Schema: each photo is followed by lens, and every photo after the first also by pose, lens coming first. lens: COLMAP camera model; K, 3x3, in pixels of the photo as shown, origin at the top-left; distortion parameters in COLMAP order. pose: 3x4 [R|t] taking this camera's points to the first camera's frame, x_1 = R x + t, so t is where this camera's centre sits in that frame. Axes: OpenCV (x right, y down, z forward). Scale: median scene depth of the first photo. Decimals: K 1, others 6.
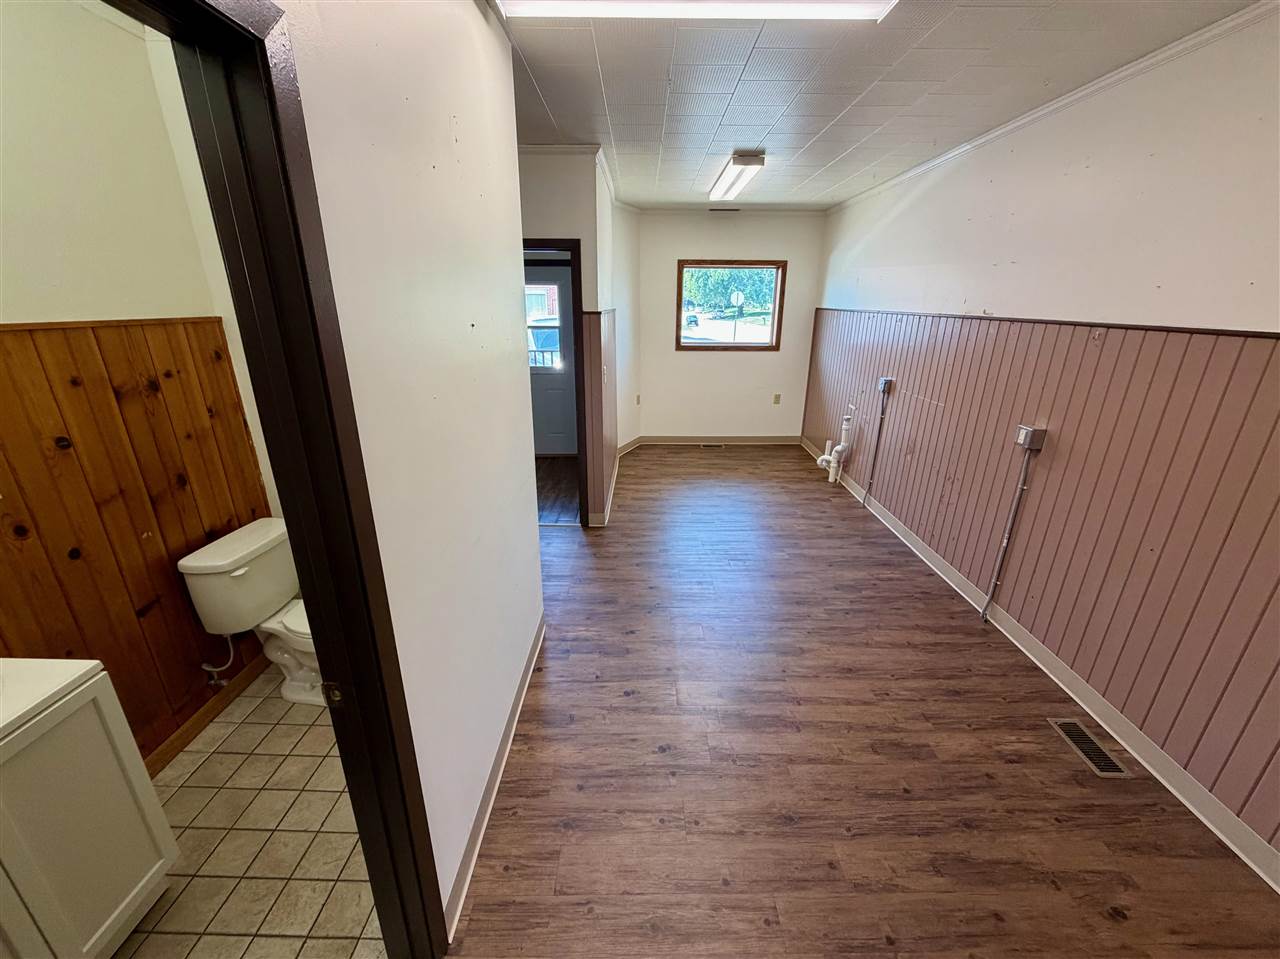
lens RADIAL K [[507.2, 0, 638.8], [0, 507.2, 479.1], [0, 0, 1]] dist [-0.000220, -0.000370]
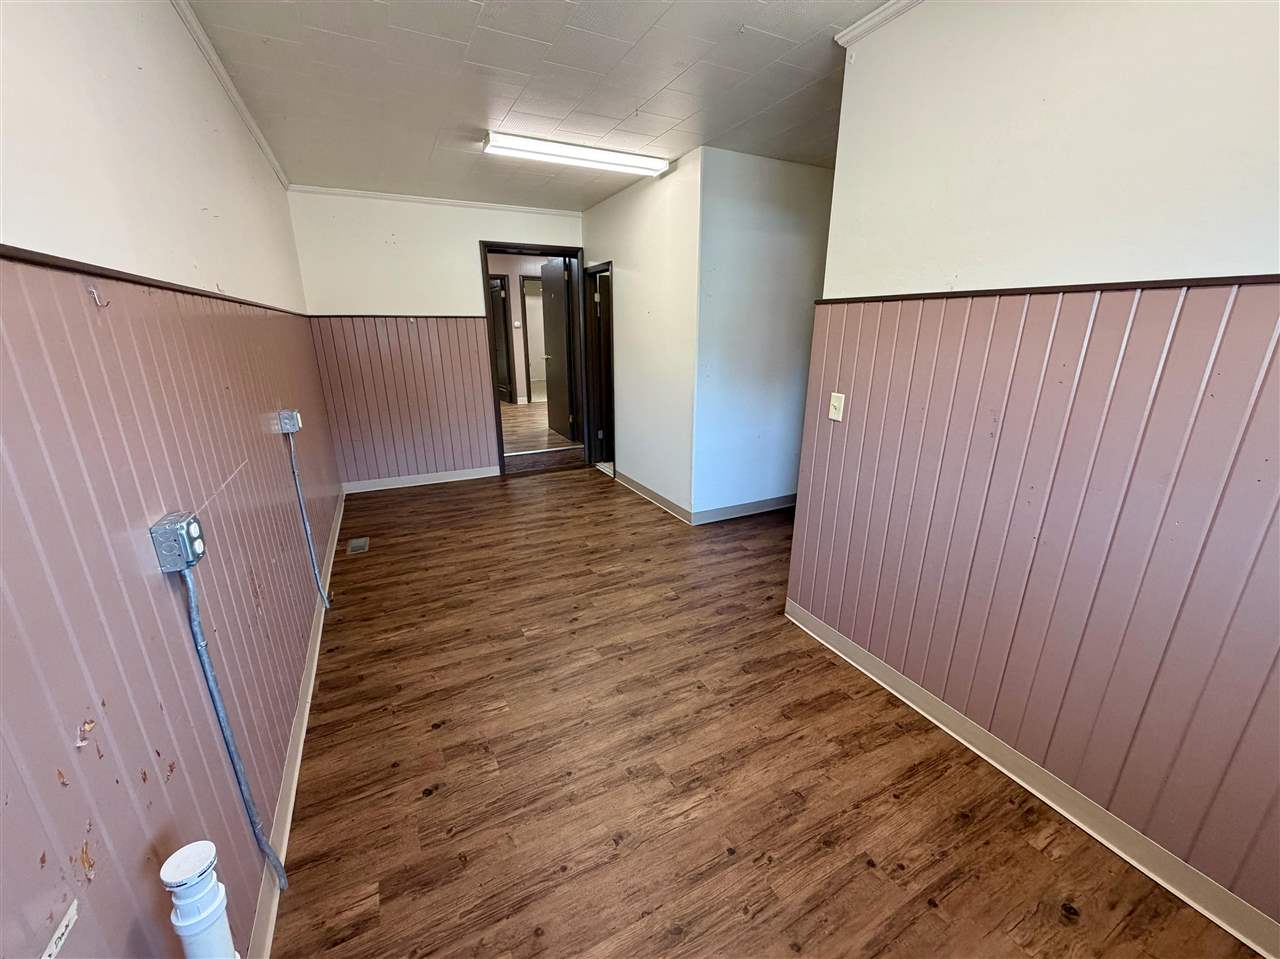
lens RADIAL K [[507.2, 0, 640.5], [0, 507.2, 483.7], [0, 0, 1]] dist [-0.000220, -0.000370]
pose [[-0.887319, 0.131922, -0.441885, 0.572210], [-0.156674, 0.814976, 0.557913, -0.599000], [0.433727, 0.564278, -0.702475, 1.917228]]
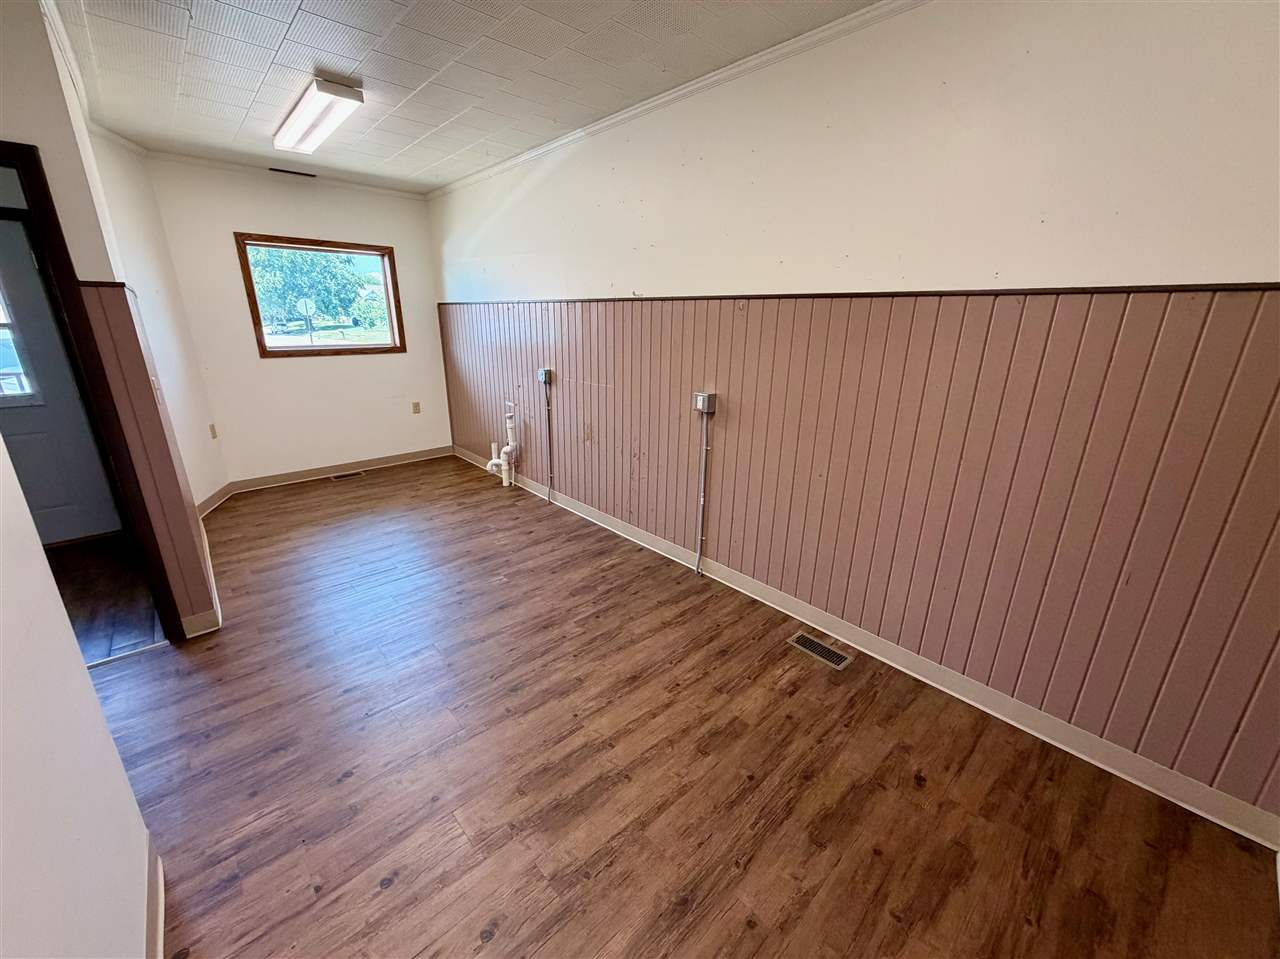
lens RADIAL K [[507.2, 0, 635.8], [0, 507.2, 480.7], [0, 0, 1]] dist [-0.000220, -0.000370]
pose [[0.736513, -0.205705, 0.644386, -0.080815], [0.219271, 0.973802, 0.060243, -0.014956], [-0.639897, 0.096925, 0.762324, 0.251957]]
